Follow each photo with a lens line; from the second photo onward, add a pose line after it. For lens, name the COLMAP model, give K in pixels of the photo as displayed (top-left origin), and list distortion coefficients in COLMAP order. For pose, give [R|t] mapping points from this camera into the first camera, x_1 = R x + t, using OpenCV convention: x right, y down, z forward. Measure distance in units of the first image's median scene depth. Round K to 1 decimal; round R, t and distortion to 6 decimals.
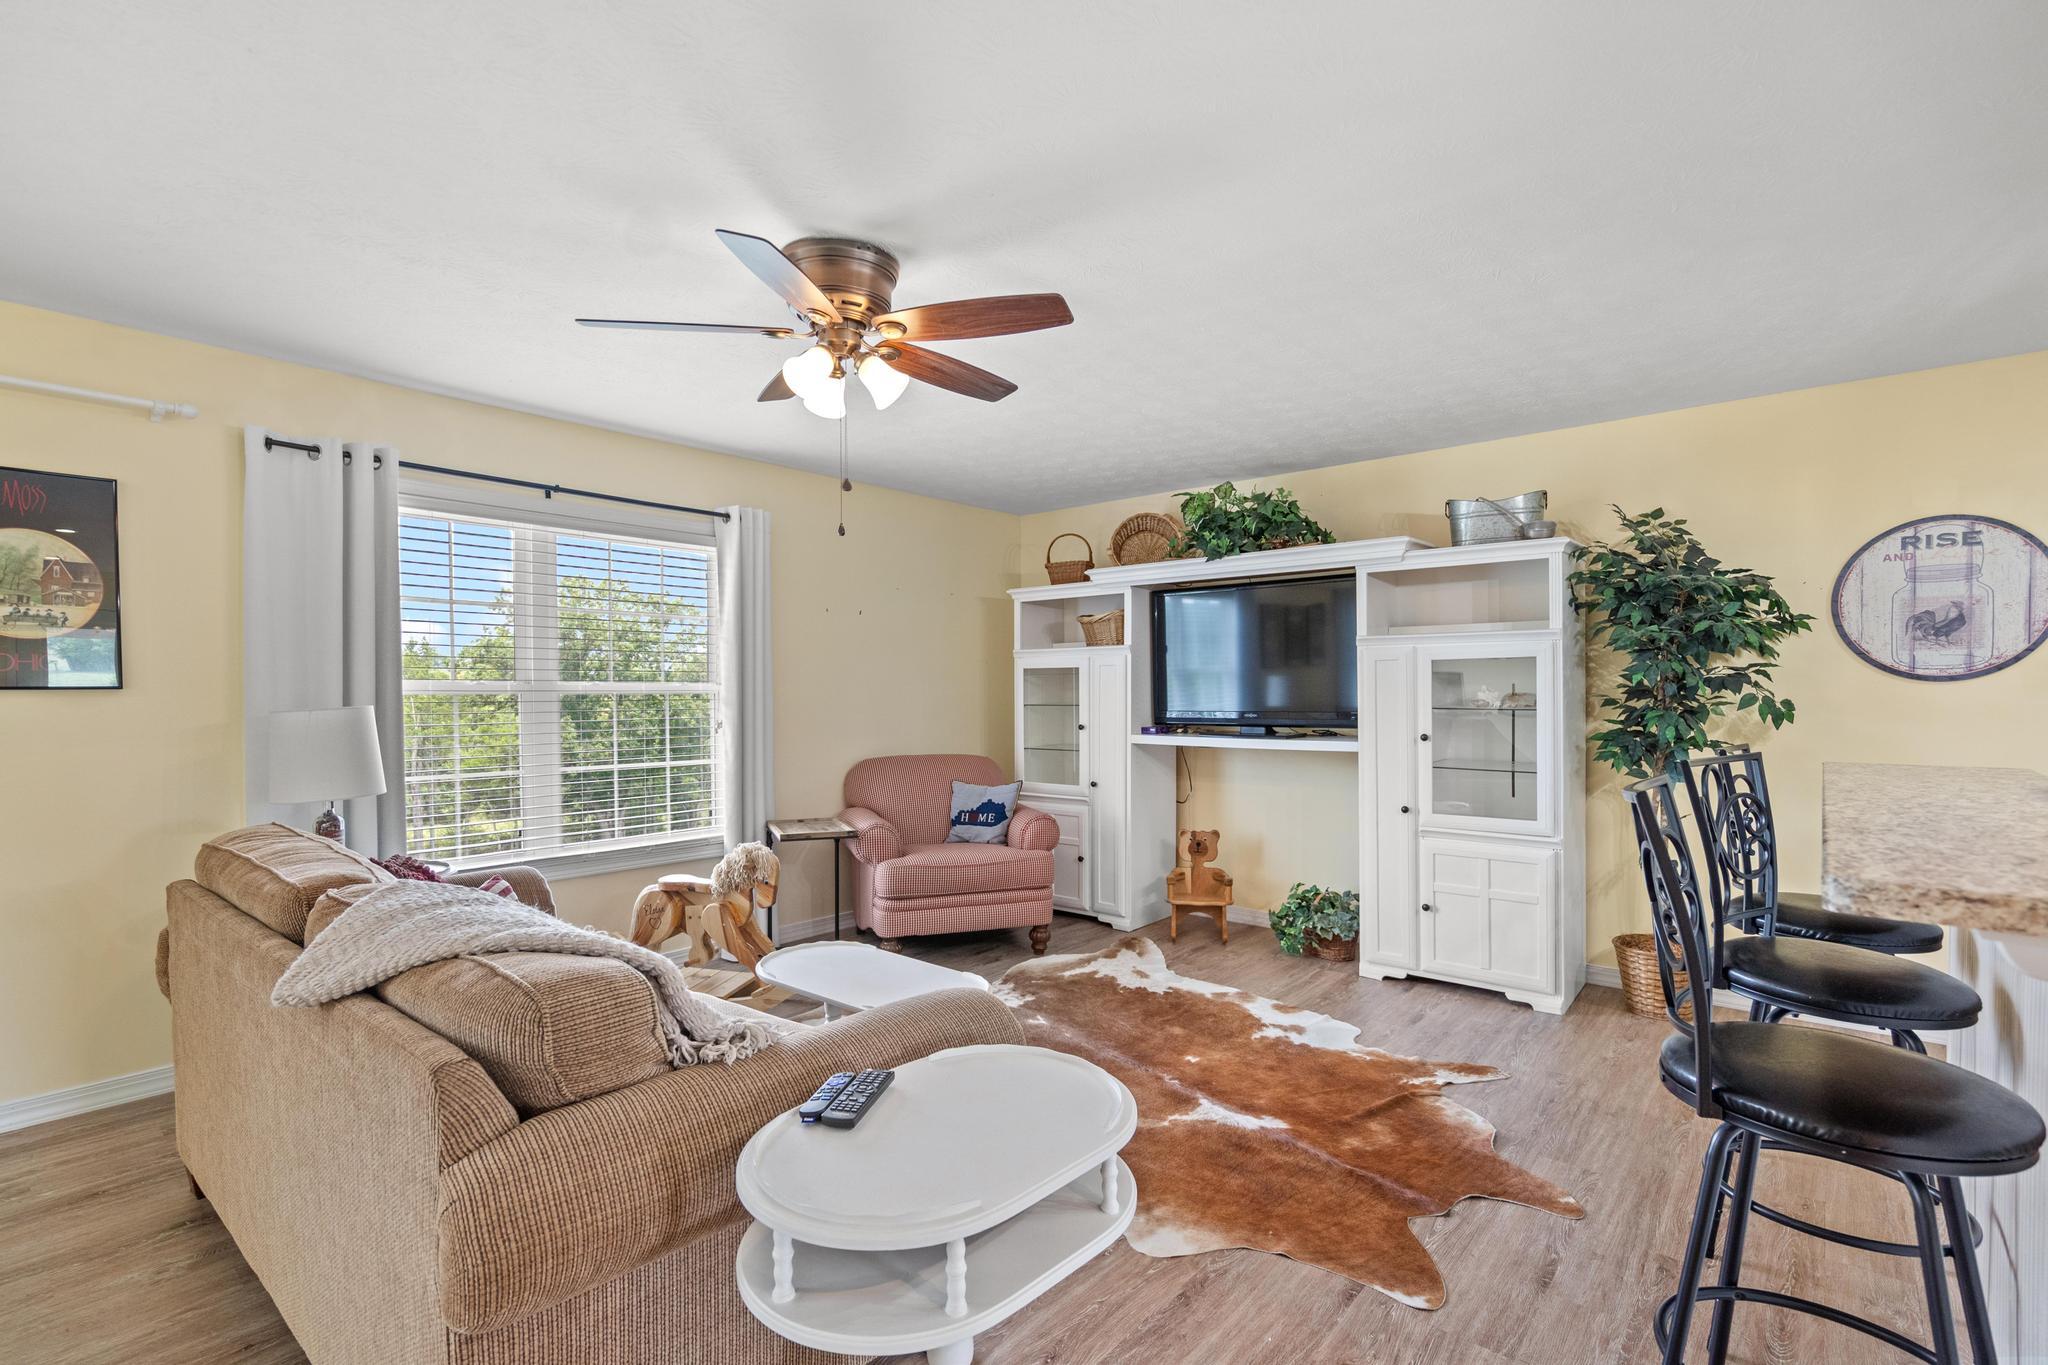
lens RADIAL K [[952.9, 0, 1018.2], [0, 952.9, 700.7], [0, 0, 1]] dist [-0.001521, 0.000885]
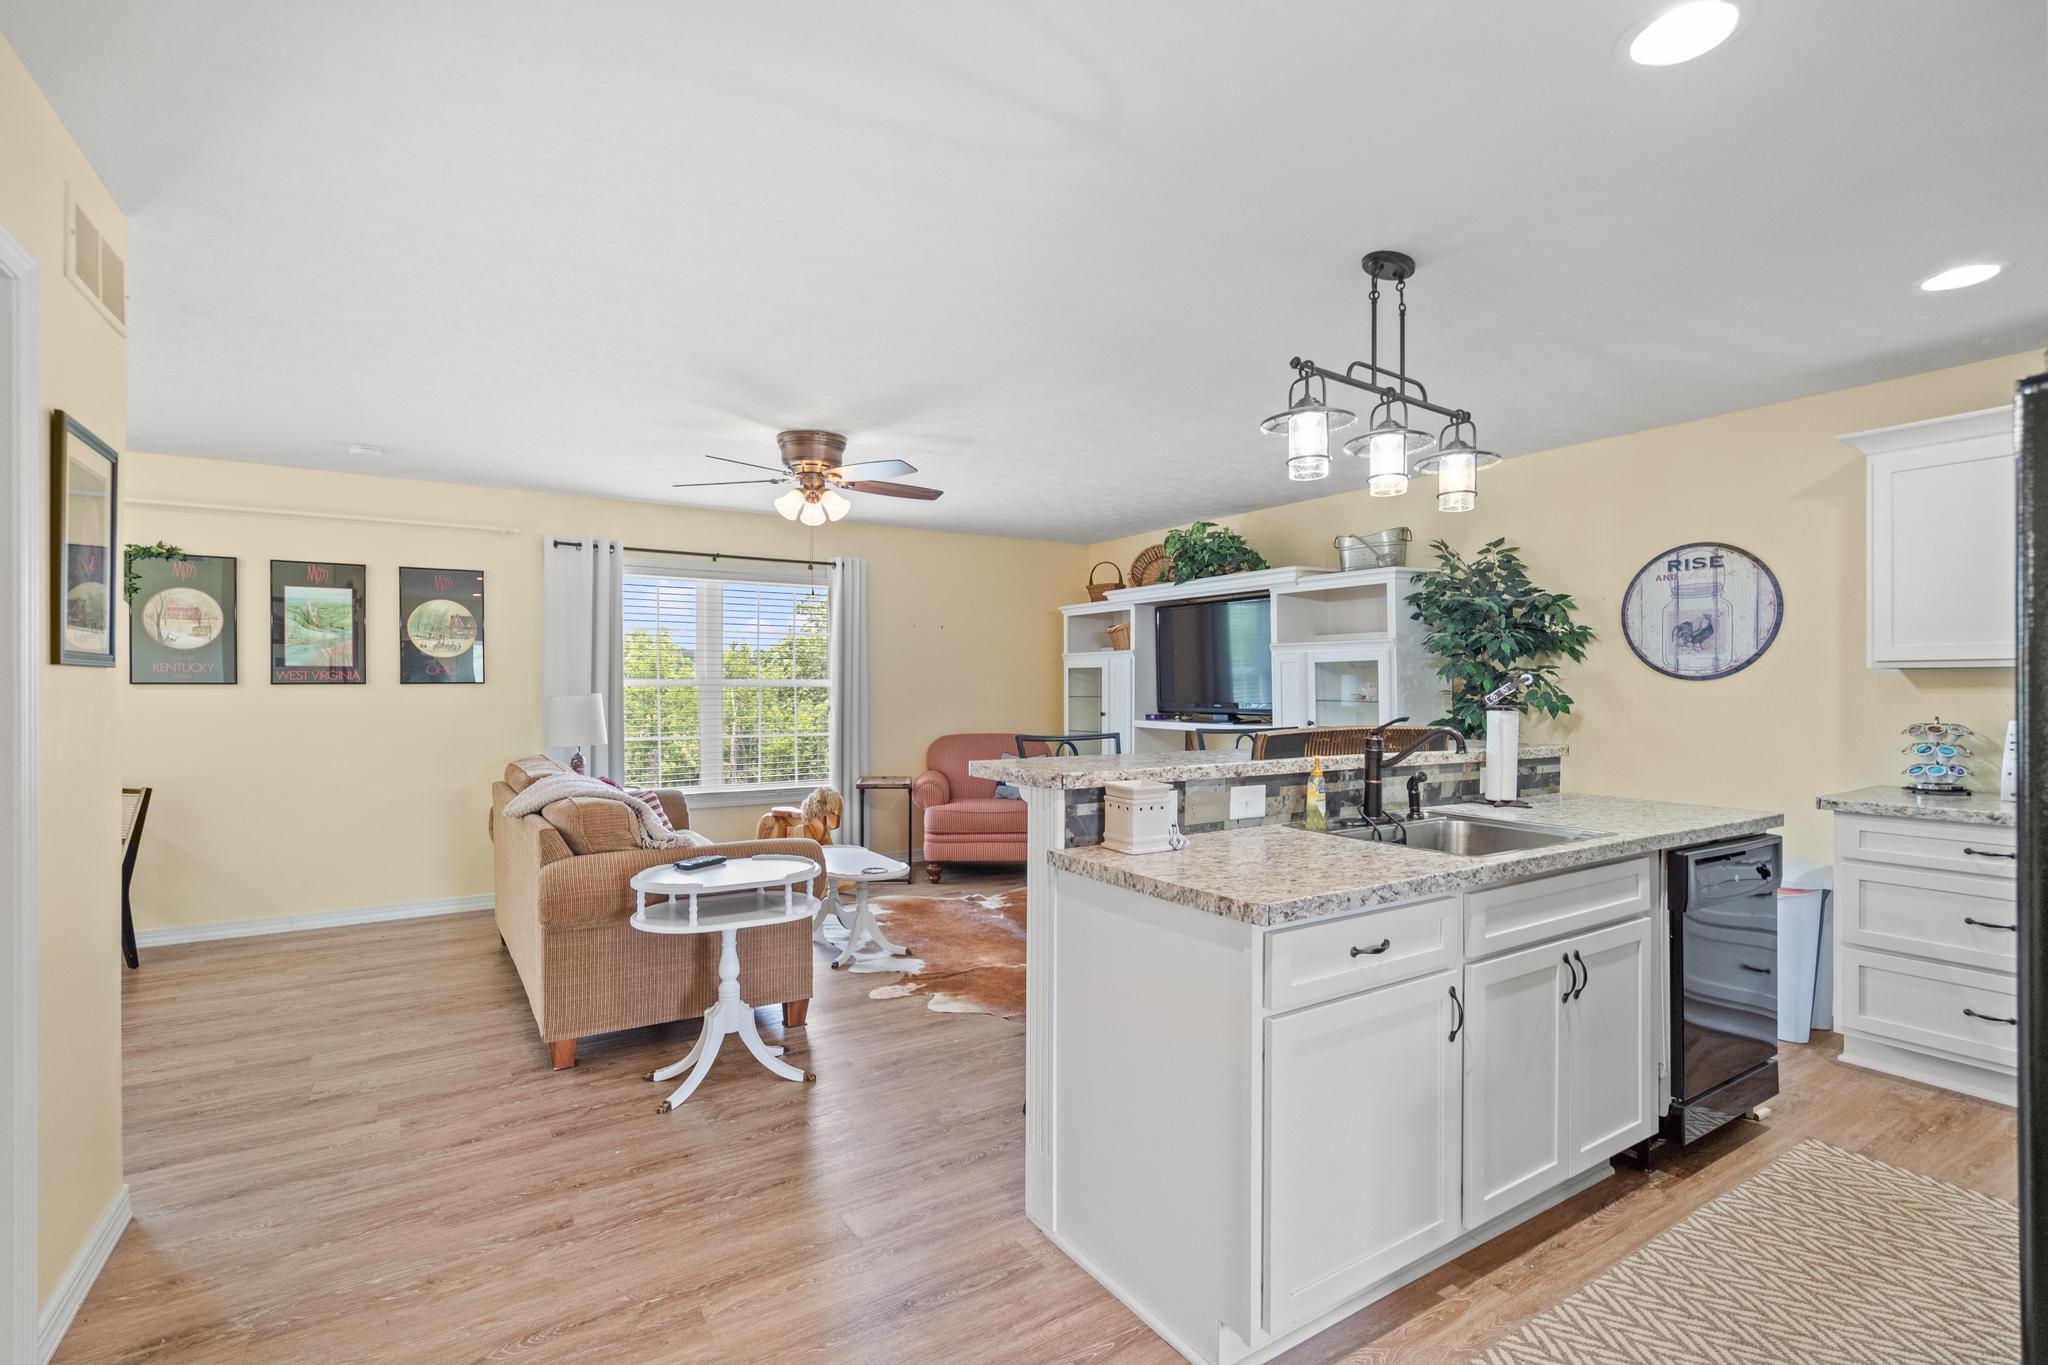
lens RADIAL K [[952.9, 0, 1005.2], [0, 952.9, 676.3], [0, 0, 1]] dist [-0.001521, 0.000885]
pose [[0.956090, 0.000384, -0.293074, 0.478606], [-0.005731, 0.999832, -0.017387, 0.000203], [0.293018, 0.018303, 0.955932, -0.396855]]
